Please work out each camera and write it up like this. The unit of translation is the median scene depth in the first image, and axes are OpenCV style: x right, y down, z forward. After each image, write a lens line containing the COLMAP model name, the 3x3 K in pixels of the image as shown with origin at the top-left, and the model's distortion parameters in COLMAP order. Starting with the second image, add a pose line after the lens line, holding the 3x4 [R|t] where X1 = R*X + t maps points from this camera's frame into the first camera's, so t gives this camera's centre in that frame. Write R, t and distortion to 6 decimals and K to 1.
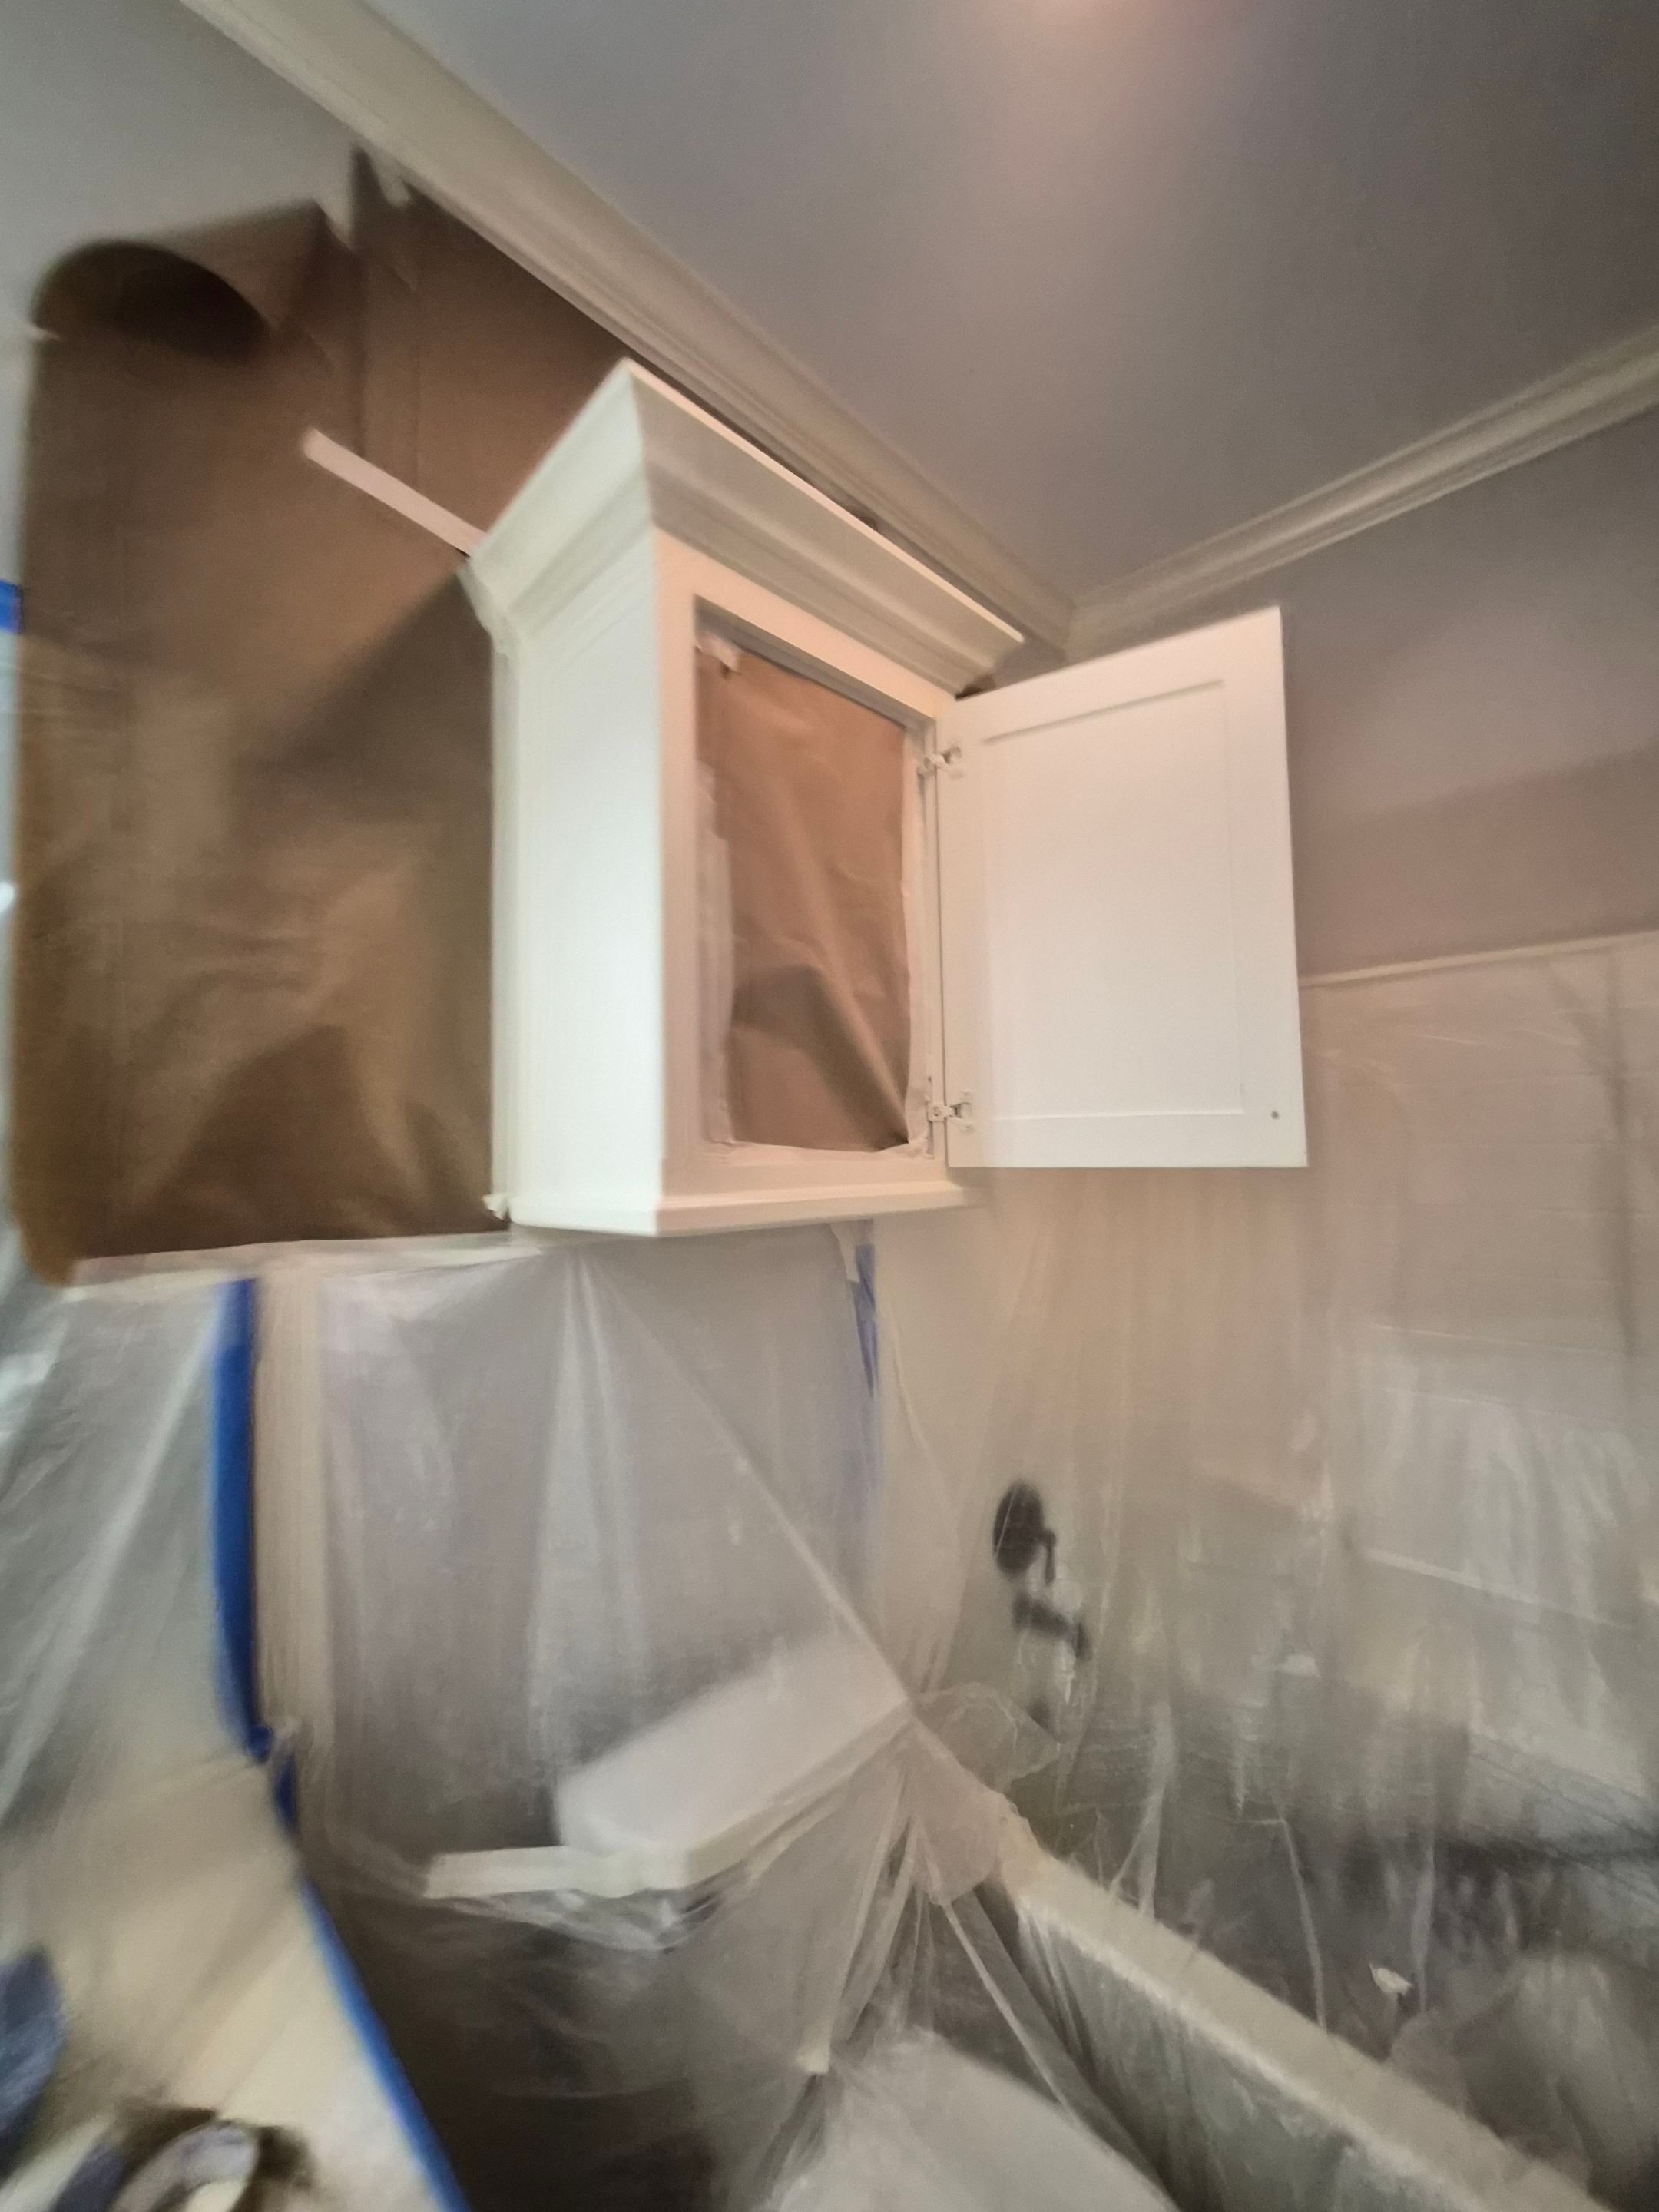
lens RADIAL K [[876.7, 0, 847.2], [0, 876.7, 1104.0], [0, 0, 1]] dist [0.003112, 0.000902]
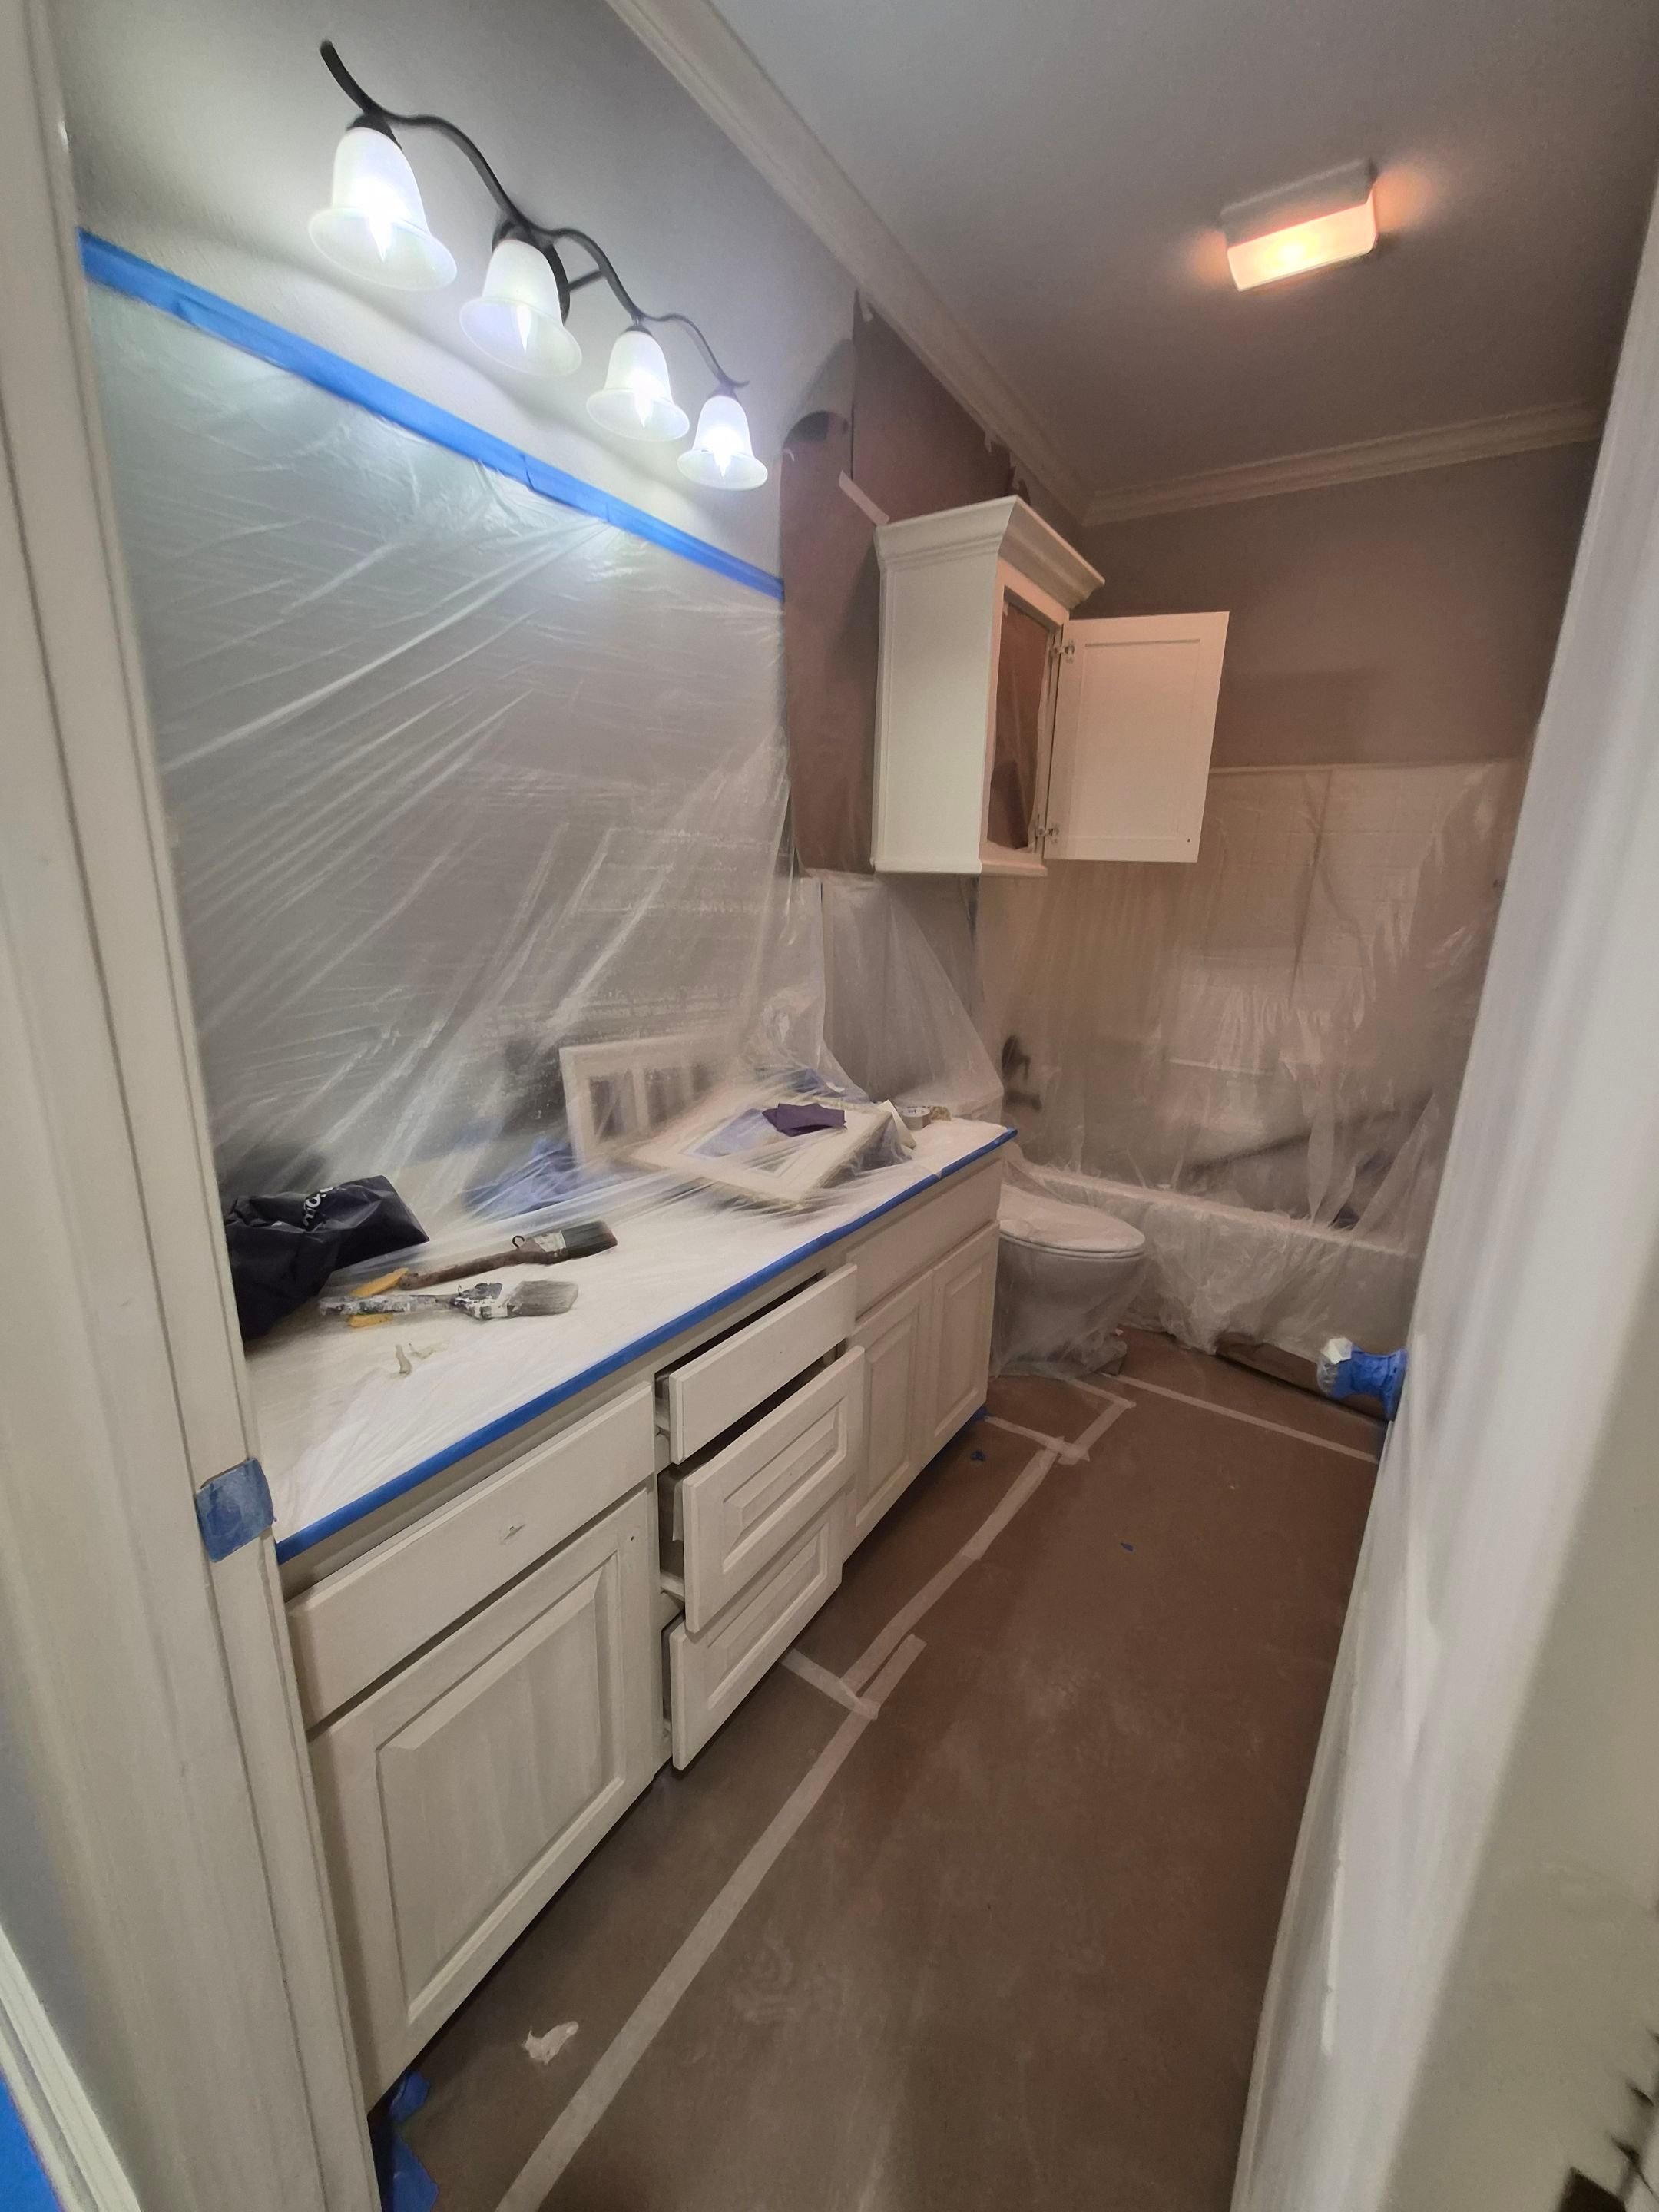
lens RADIAL K [[876.7, 0, 851.8], [0, 876.7, 1102.8], [0, 0, 1]] dist [0.003112, 0.000902]
pose [[0.975075, -0.002675, 0.221858, -0.829239], [-0.063999, 0.954035, 0.292781, 0.041803], [-0.212443, -0.299683, 0.930085, -1.103826]]
